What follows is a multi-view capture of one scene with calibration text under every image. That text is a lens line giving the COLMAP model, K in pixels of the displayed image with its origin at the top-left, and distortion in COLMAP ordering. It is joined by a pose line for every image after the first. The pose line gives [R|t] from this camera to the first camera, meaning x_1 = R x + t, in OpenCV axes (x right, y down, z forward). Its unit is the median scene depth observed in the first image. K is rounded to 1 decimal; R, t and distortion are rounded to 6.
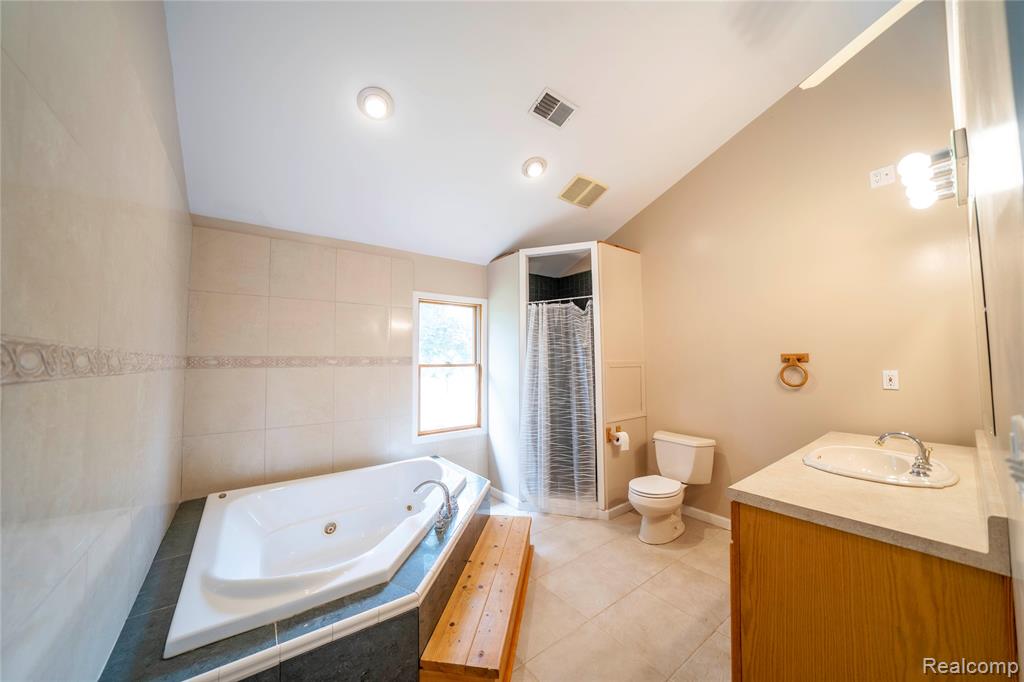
lens RADIAL K [[356.4, 0, 513.9], [0, 356.4, 340.3], [0, 0, 1]] dist [-0.021467, 0.001837]
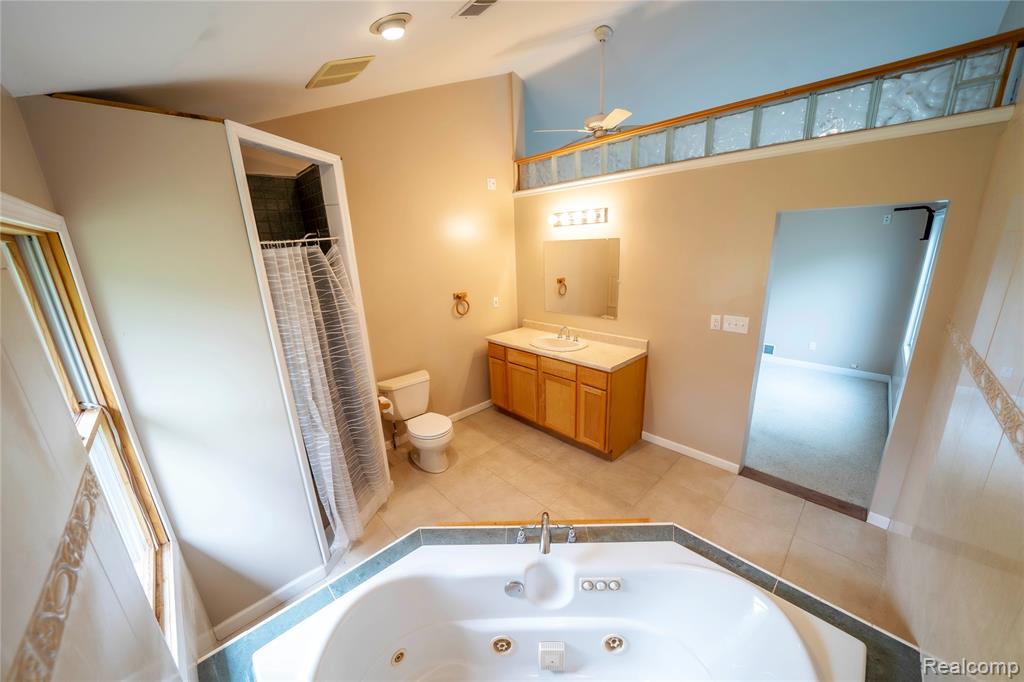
lens RADIAL K [[356.4, 0, 514.5], [0, 356.4, 344.5], [0, 0, 1]] dist [-0.021467, 0.001837]
pose [[-0.120019, -0.258529, 0.958519, -0.691040], [-0.017482, 0.965898, 0.258331, -0.138263], [-0.992618, 0.014248, -0.120446, 0.938104]]
